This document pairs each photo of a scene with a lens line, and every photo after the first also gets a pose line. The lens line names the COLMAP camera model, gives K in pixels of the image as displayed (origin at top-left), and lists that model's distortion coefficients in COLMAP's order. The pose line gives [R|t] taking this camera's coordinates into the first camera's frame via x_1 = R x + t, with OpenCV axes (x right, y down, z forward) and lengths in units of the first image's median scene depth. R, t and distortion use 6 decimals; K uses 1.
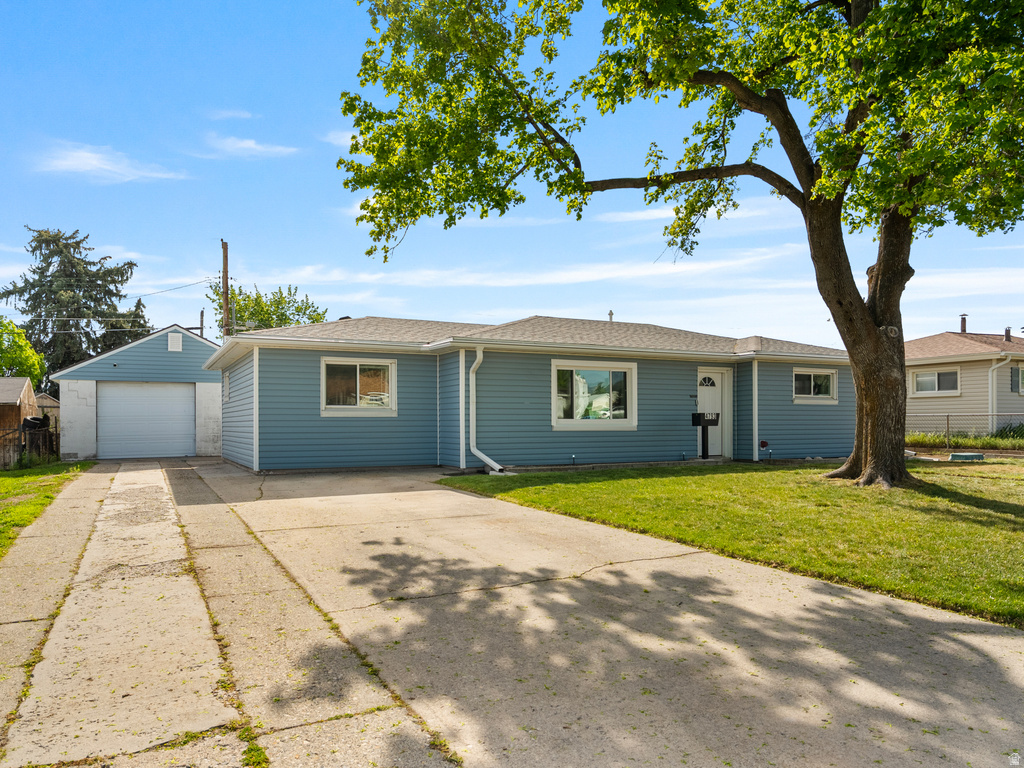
lens RADIAL K [[711.5, 0, 522.2], [0, 711.5, 408.4], [0, 0, 1]] dist [-0.001380, 0.001910]
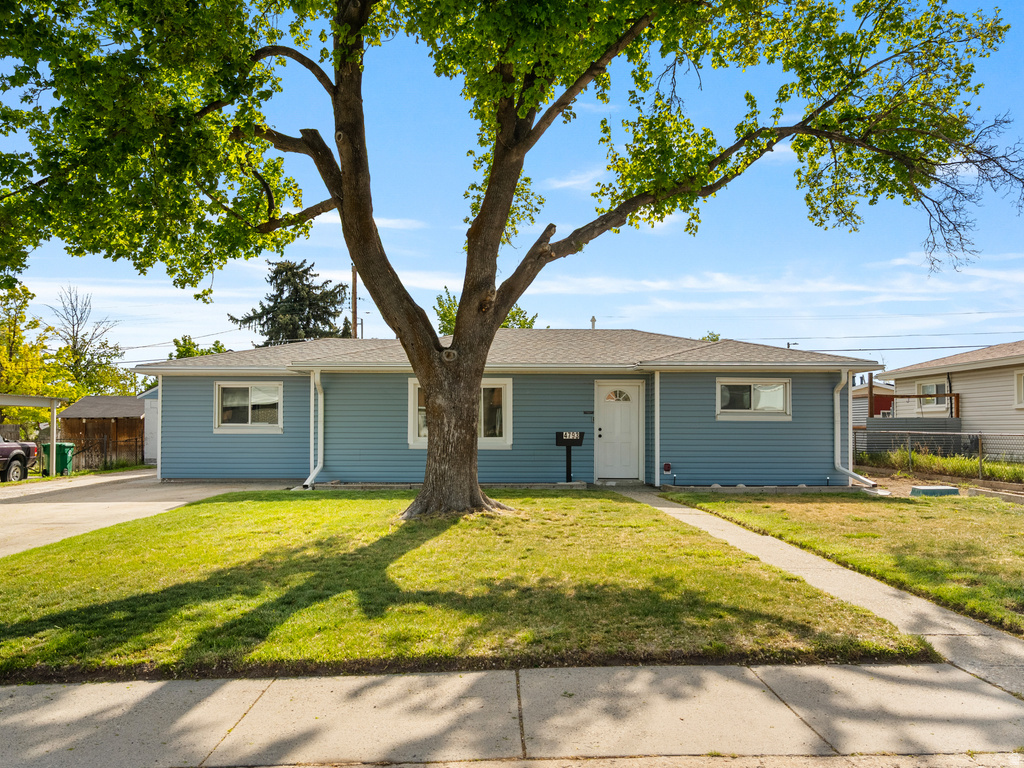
lens RADIAL K [[789.3, 0, 531.3], [0, 789.3, 392.7], [0, 0, 1]] dist [0.003325, -0.004724]
pose [[0.905674, -0.012909, -0.423778, 0.242571], [0.002728, 0.999693, -0.024623, -0.007249], [0.423966, 0.021144, 0.905431, 0.020608]]
